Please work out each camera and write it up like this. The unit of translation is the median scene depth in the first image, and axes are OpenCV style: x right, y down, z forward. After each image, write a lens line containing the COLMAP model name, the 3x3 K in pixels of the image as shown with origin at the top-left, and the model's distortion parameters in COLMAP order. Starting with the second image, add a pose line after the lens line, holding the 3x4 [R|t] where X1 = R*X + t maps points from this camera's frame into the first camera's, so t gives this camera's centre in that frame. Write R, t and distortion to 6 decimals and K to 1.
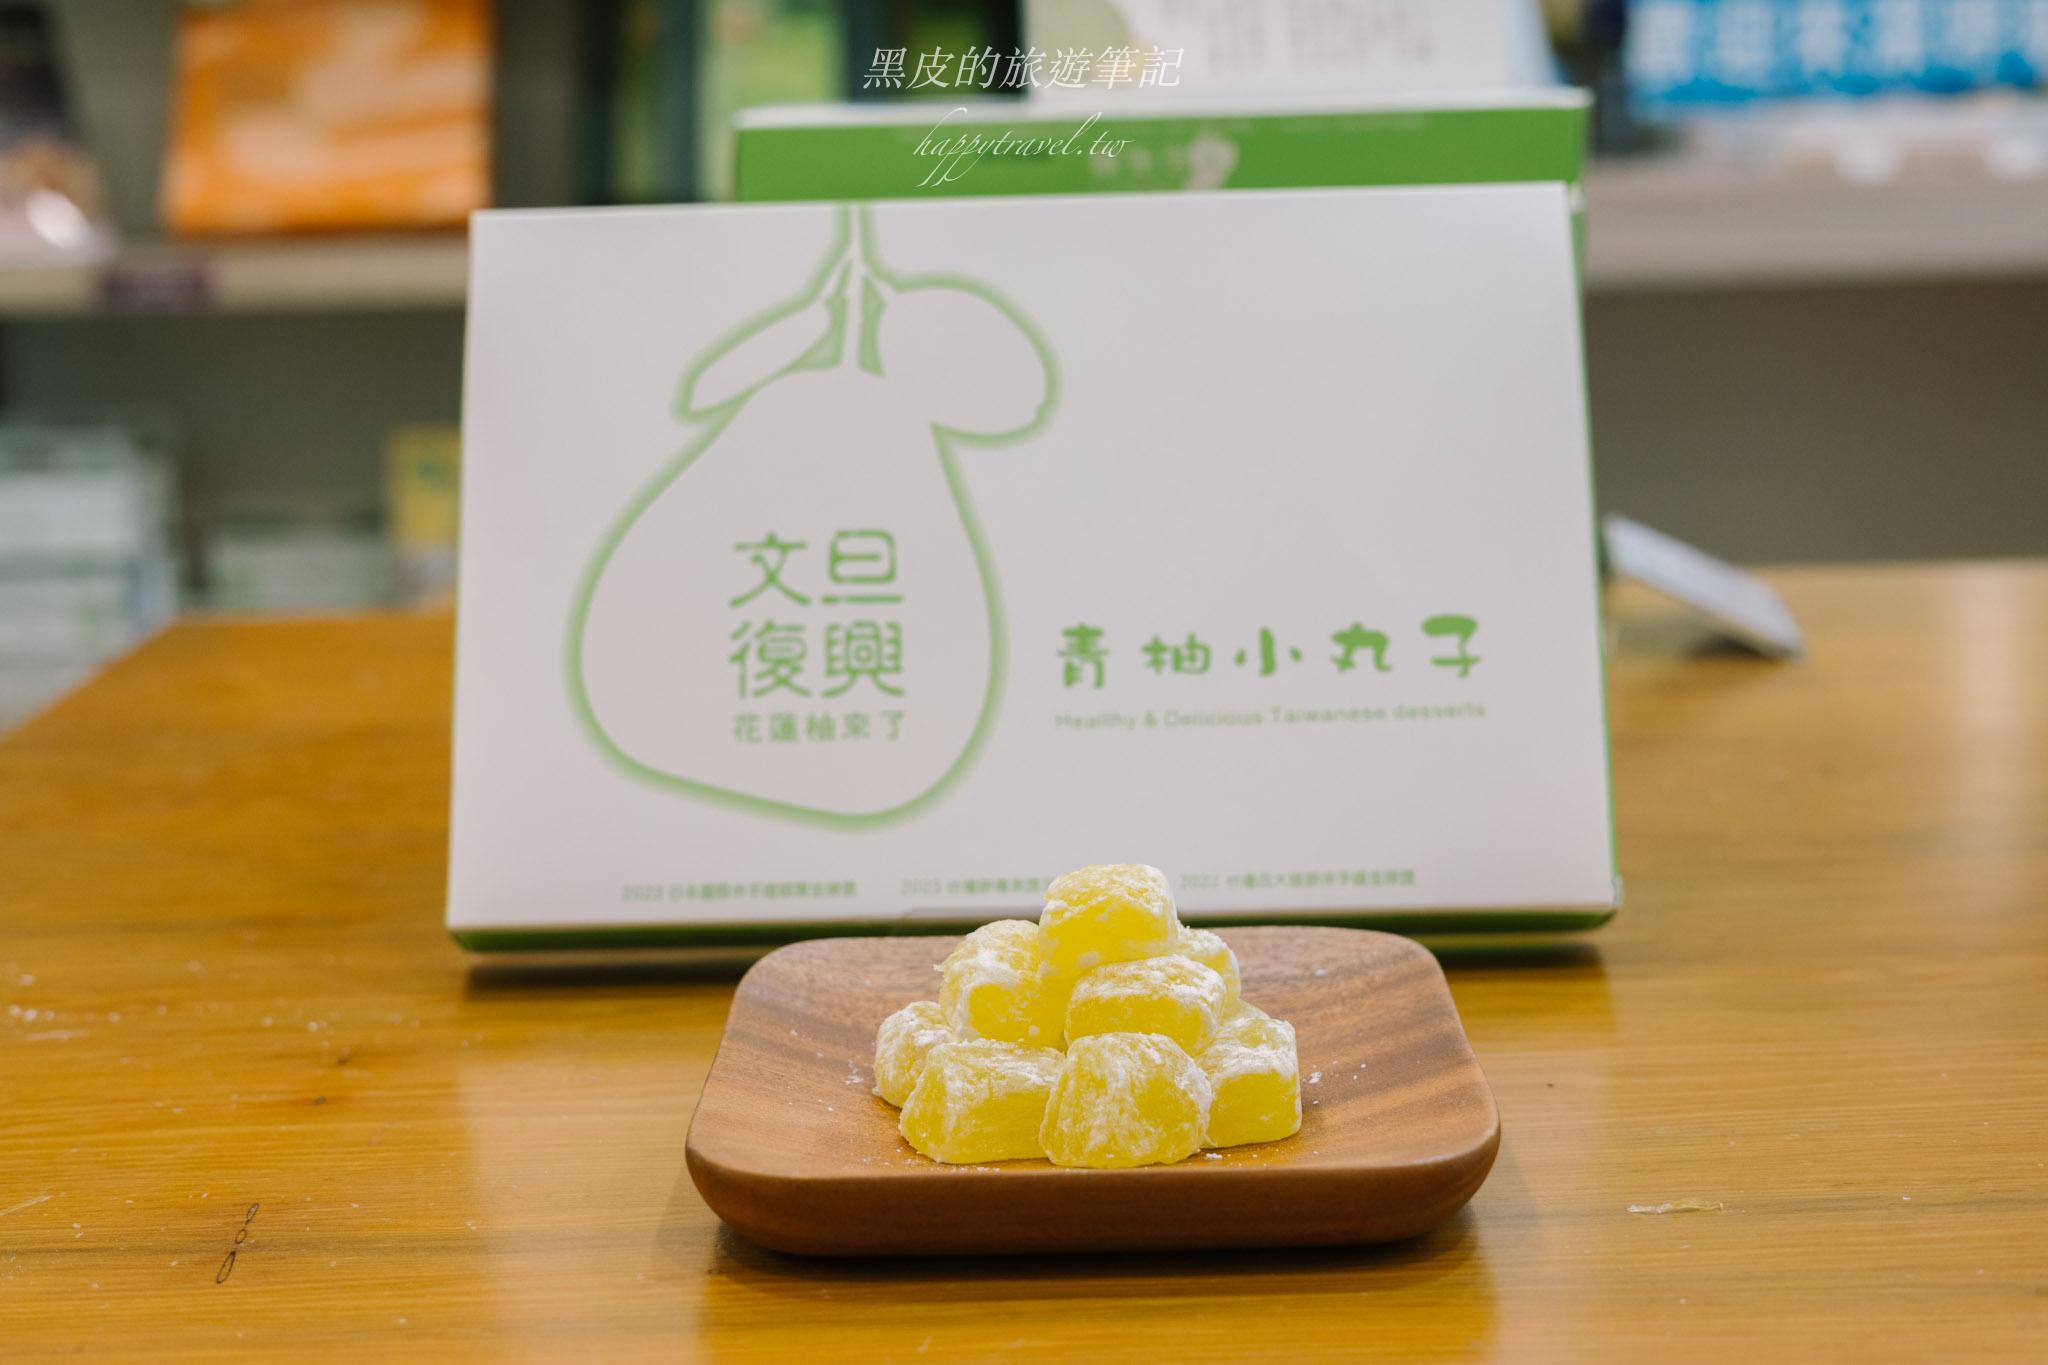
lens RADIAL K [[3057.2, 0, 1024.0], [0, 3057.2, 682.5], [0, 0, 1]] dist [0.005017, 0.088310]
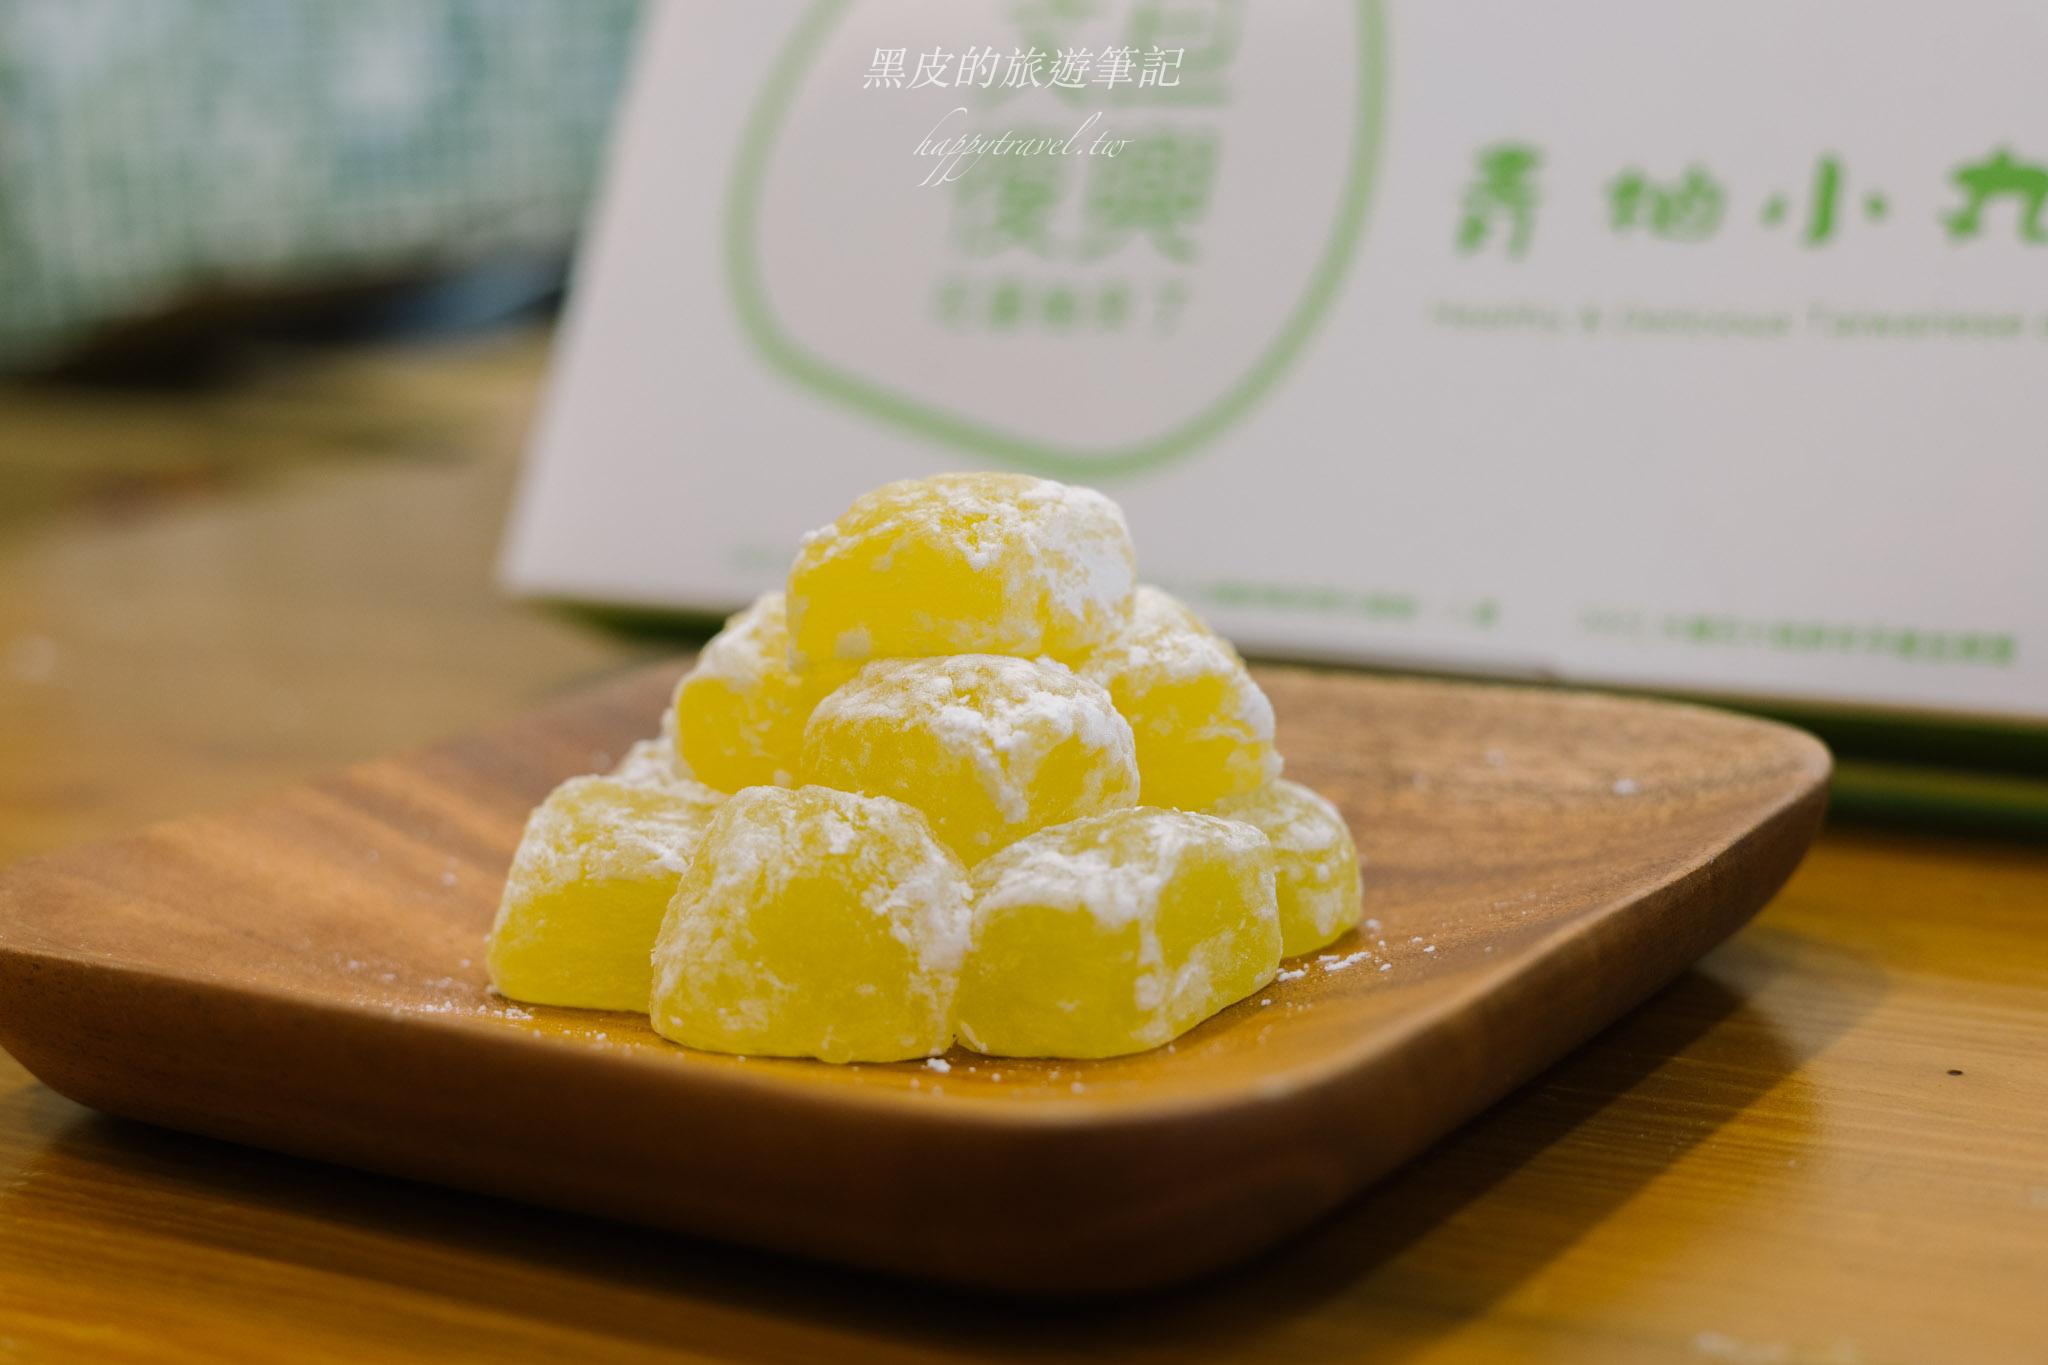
lens RADIAL K [[3416.8, 0, 1024.0], [0, 3416.8, 682.5], [0, 0, 1]] dist [-0.034580, -0.024568]
pose [[0.851152, 0.100457, -0.515216, 0.274238], [-0.088165, 0.994932, 0.048341, 0.056062], [0.517462, 0.004279, 0.855696, 0.448630]]
